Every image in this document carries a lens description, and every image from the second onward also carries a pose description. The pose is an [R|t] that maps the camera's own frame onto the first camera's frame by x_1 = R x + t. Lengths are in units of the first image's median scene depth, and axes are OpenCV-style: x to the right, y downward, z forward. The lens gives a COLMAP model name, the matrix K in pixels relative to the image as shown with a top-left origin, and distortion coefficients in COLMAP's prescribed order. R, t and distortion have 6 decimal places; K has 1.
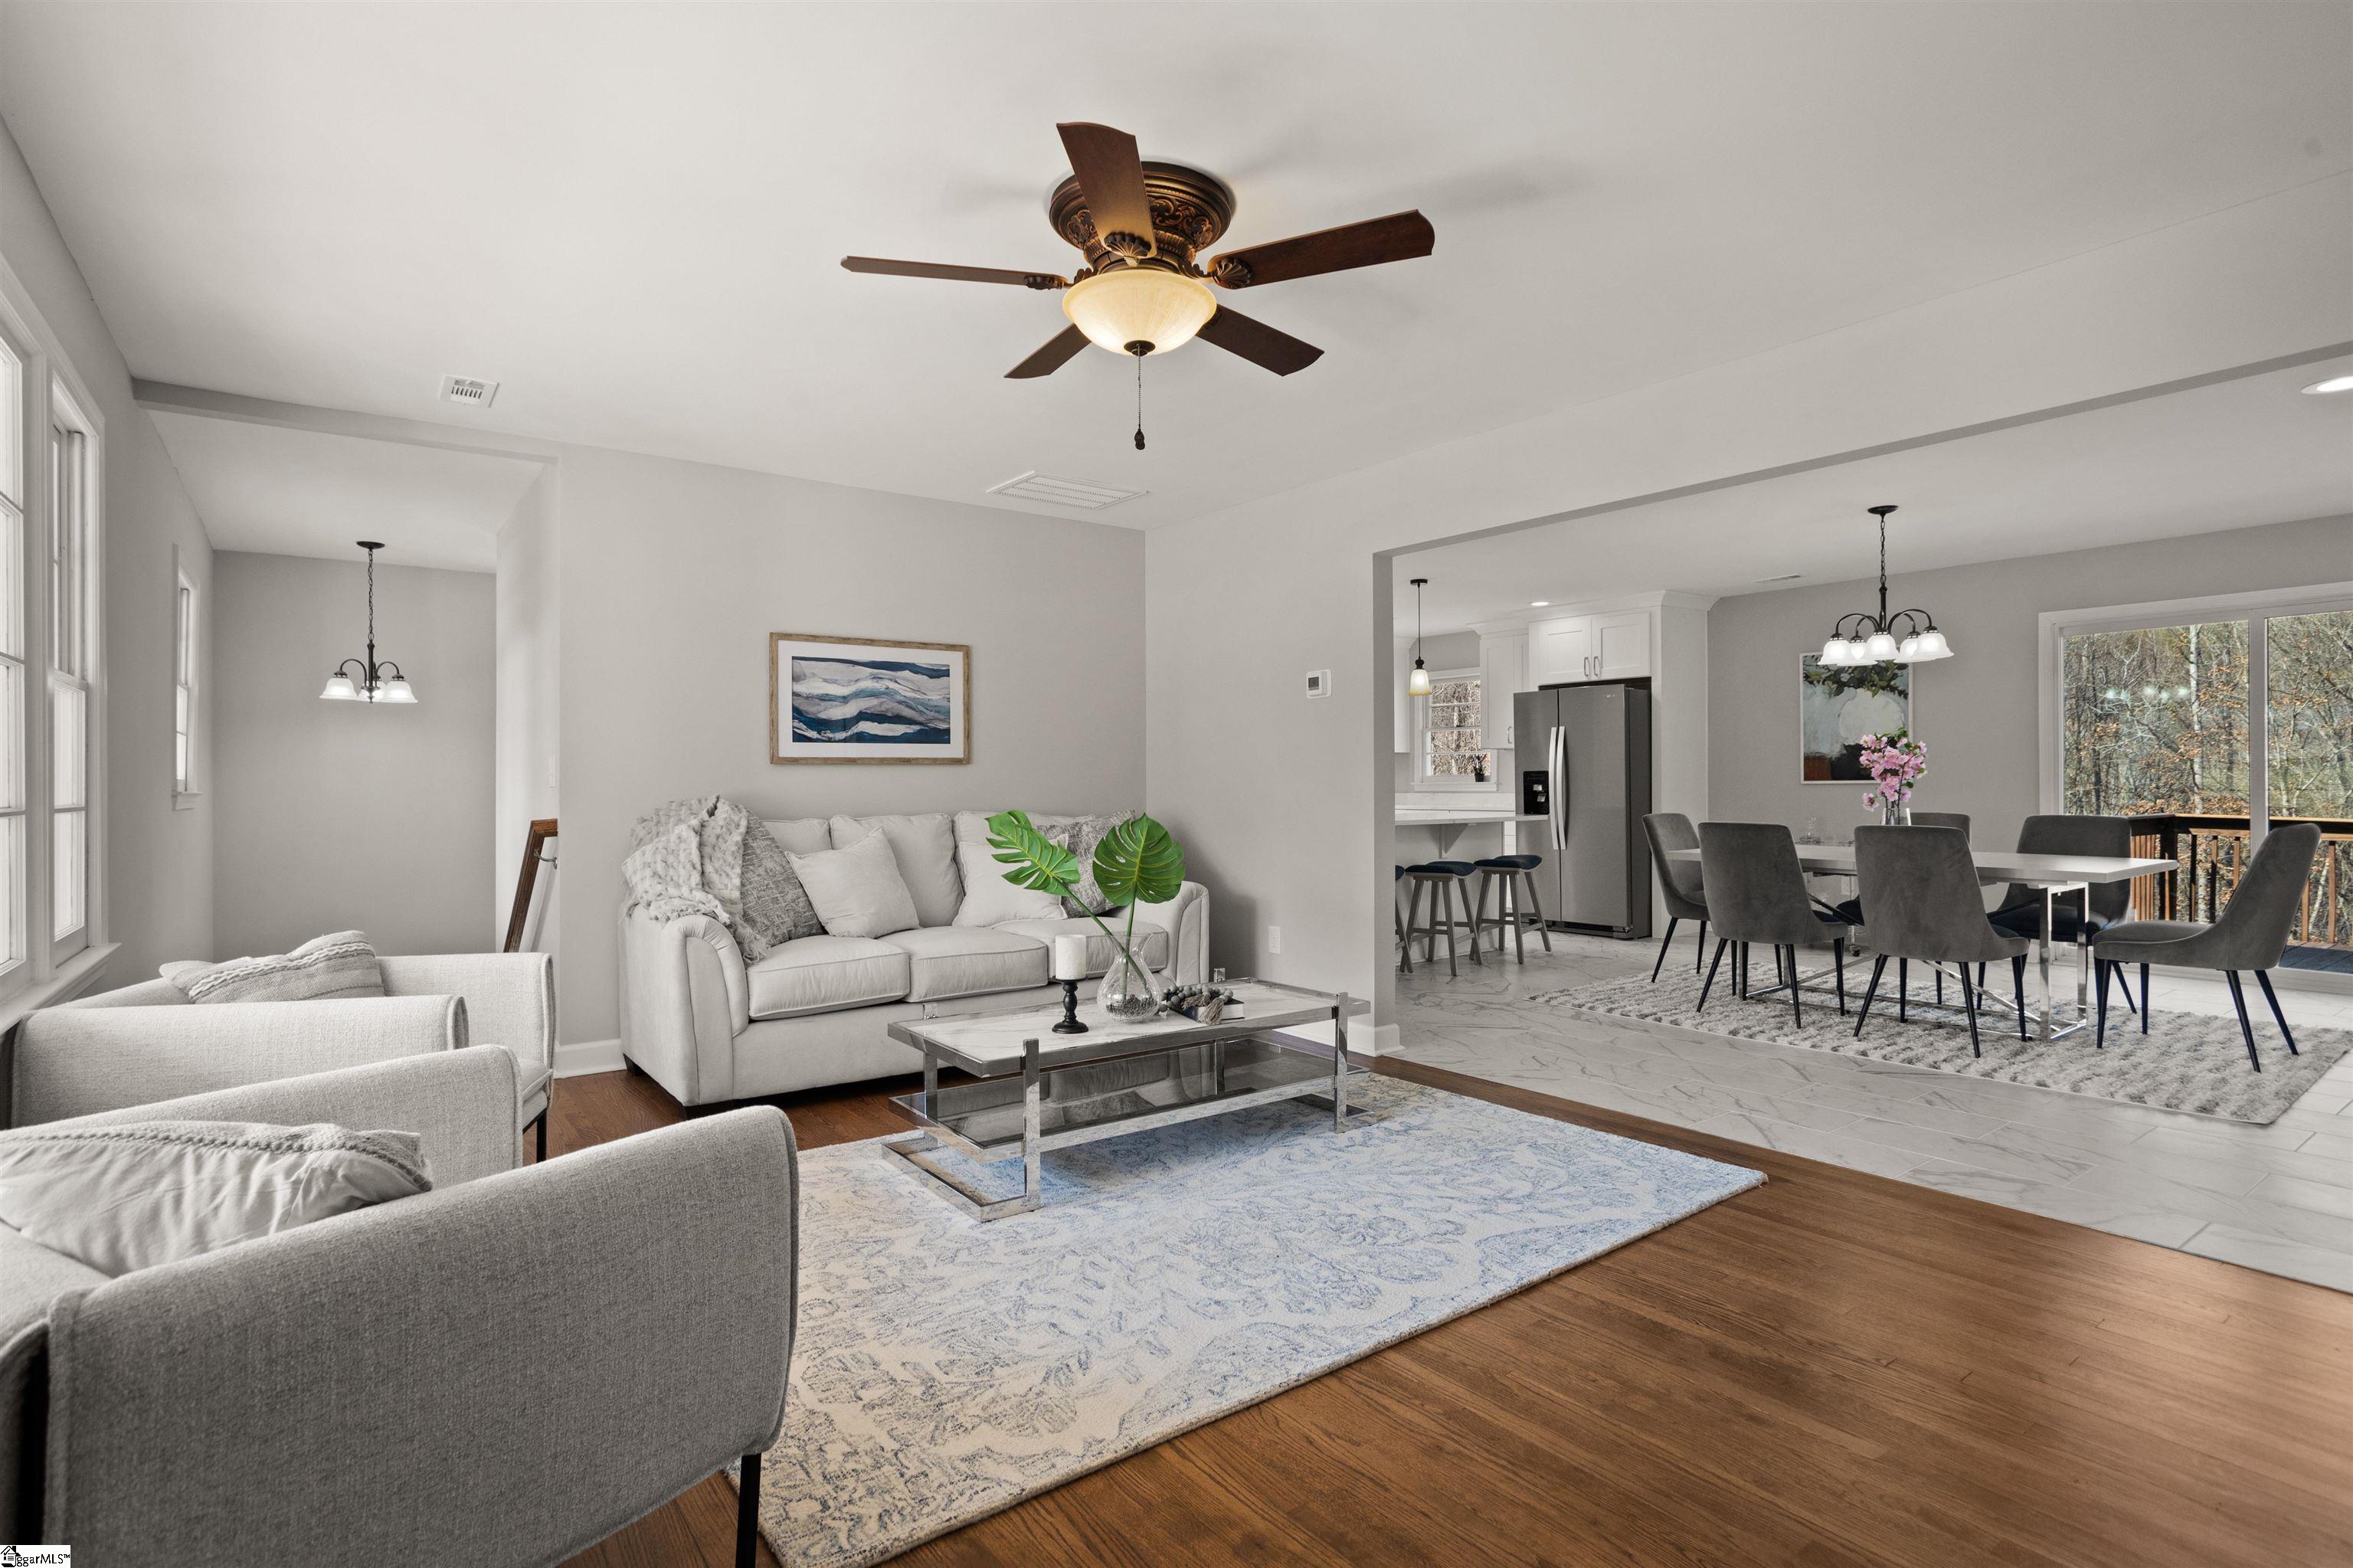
lens RADIAL K [[1139.4, 0, 1158.1], [0, 1139.4, 777.6], [0, 0, 1]] dist [-0.051242, 0.030905]
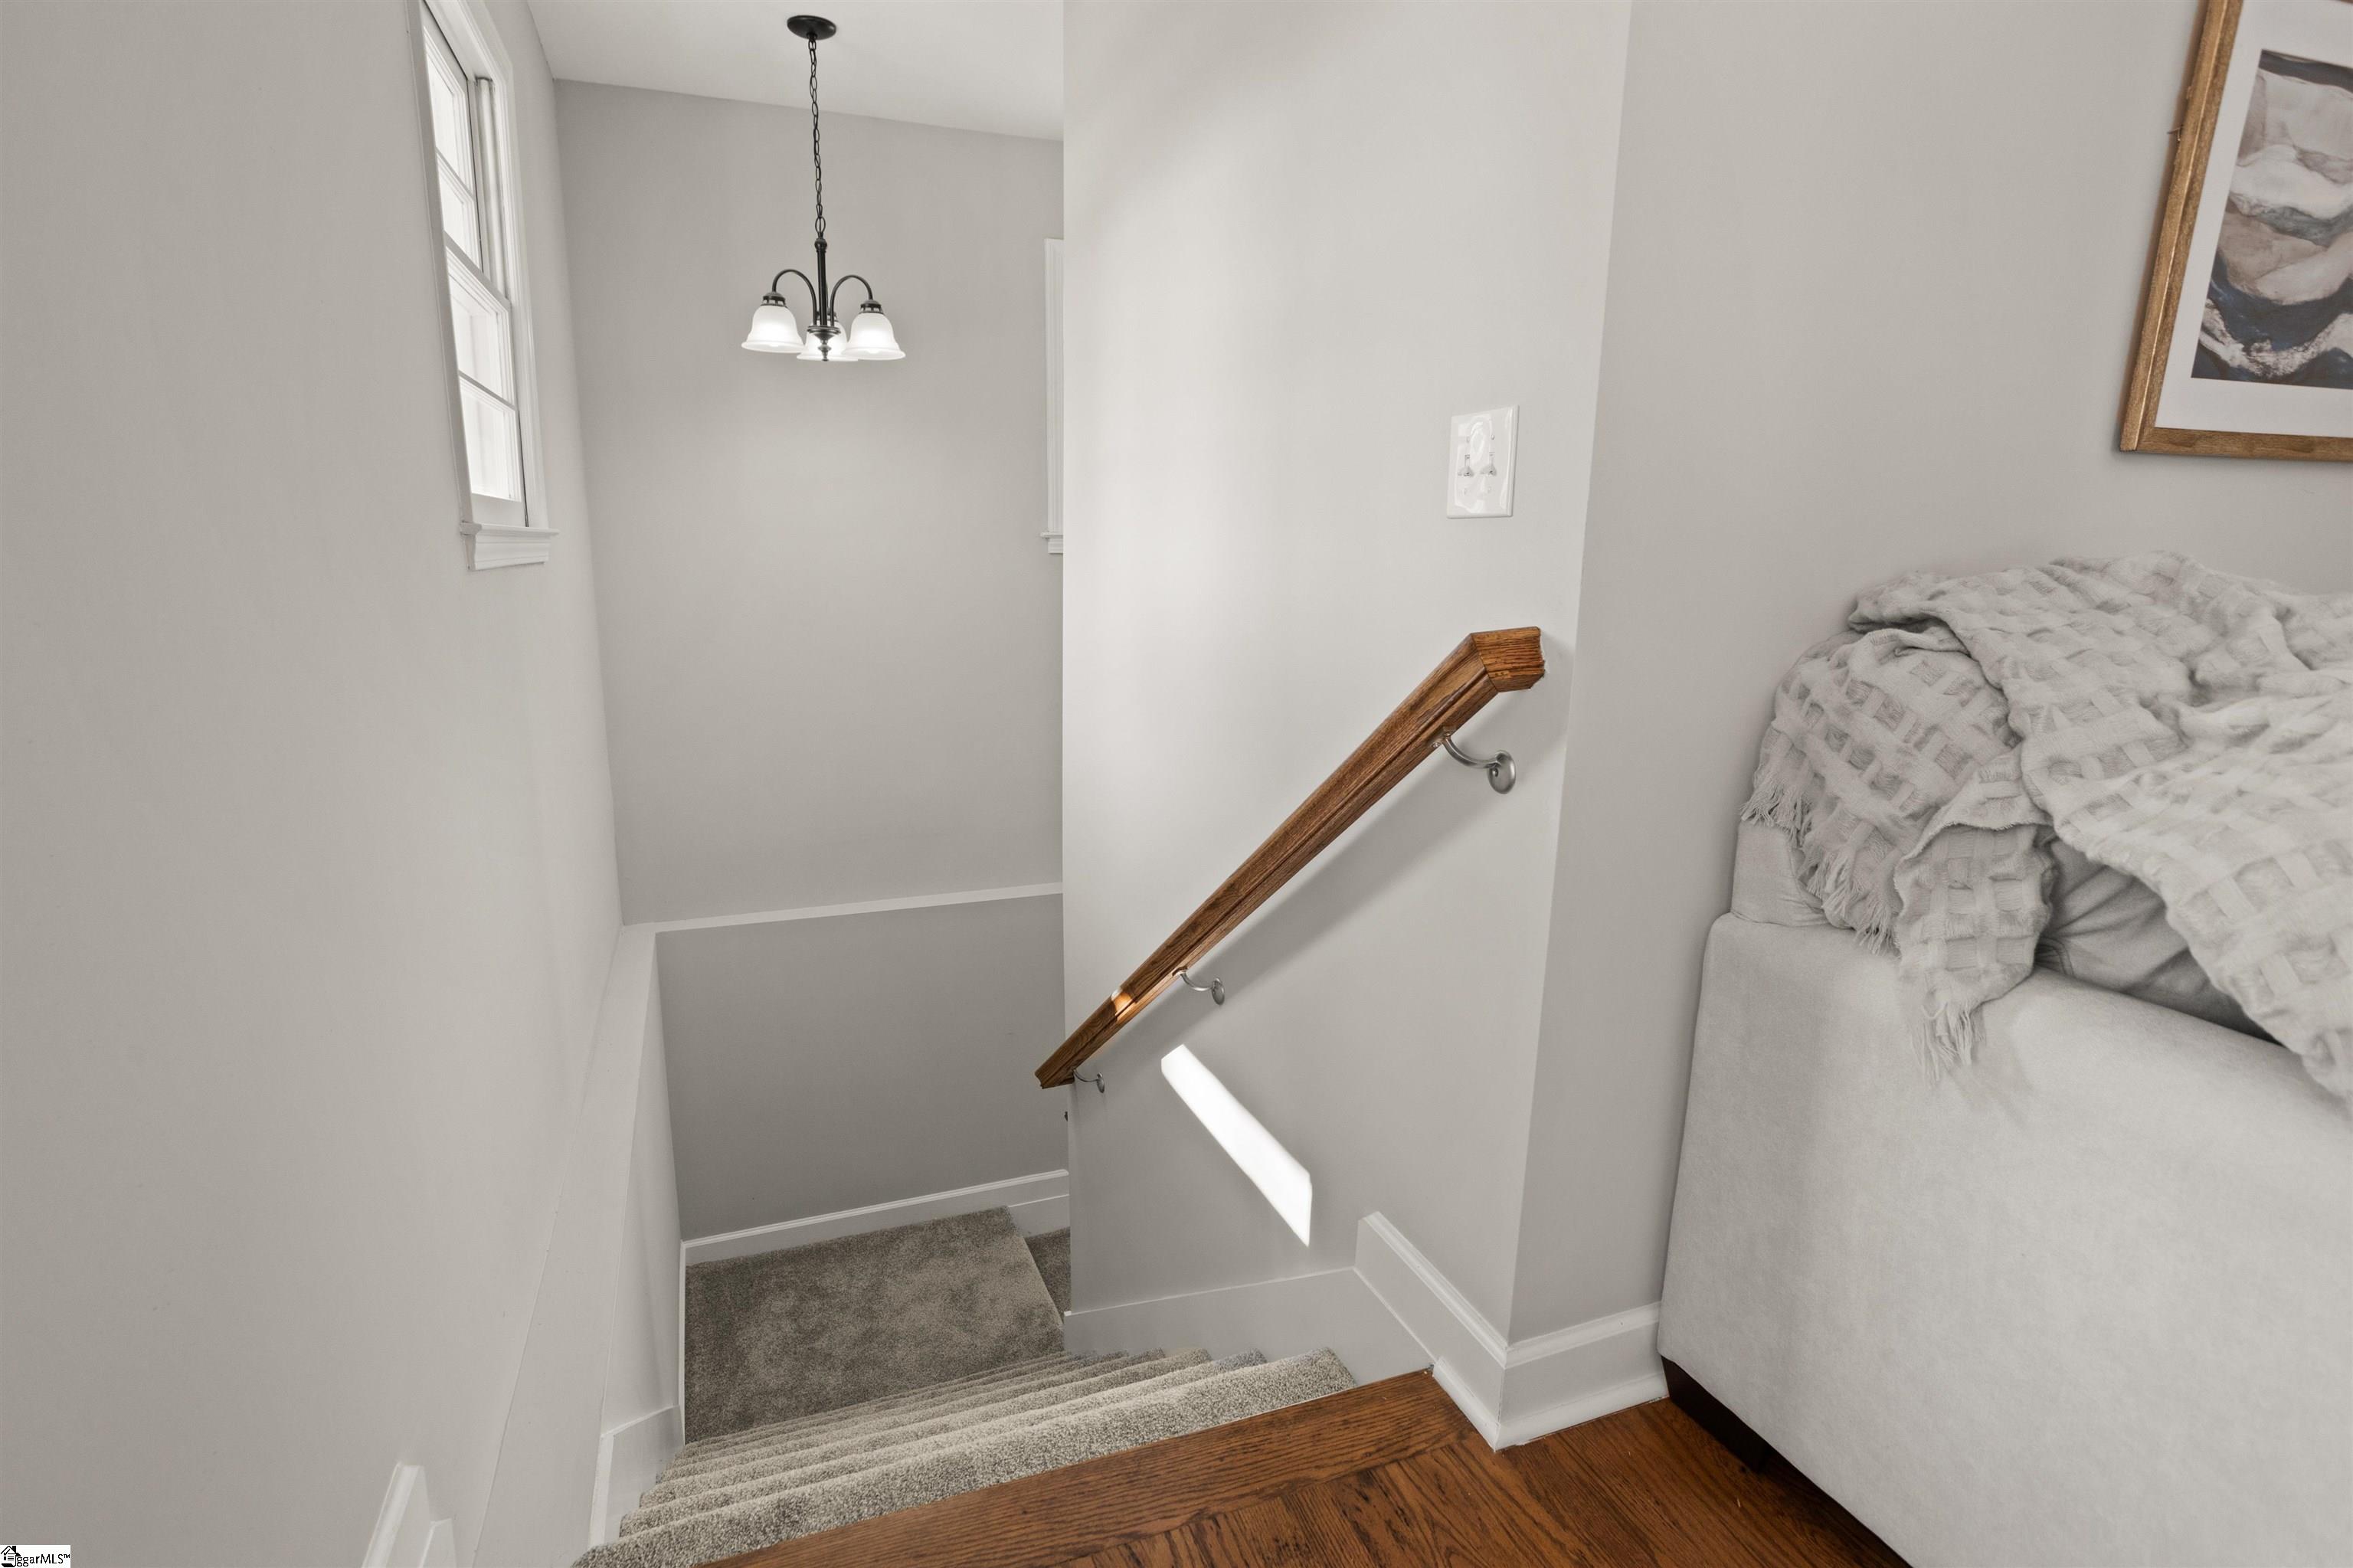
lens RADIAL K [[1139.4, 0, 1158.1], [0, 1139.4, 777.6], [0, 0, 1]] dist [-0.051242, 0.030905]
pose [[0.962131, 0.069521, -0.263573, -0.484678], [-0.011549, 0.976458, 0.215399, 0.010920], [0.272342, -0.204198, 0.940283, 0.610409]]
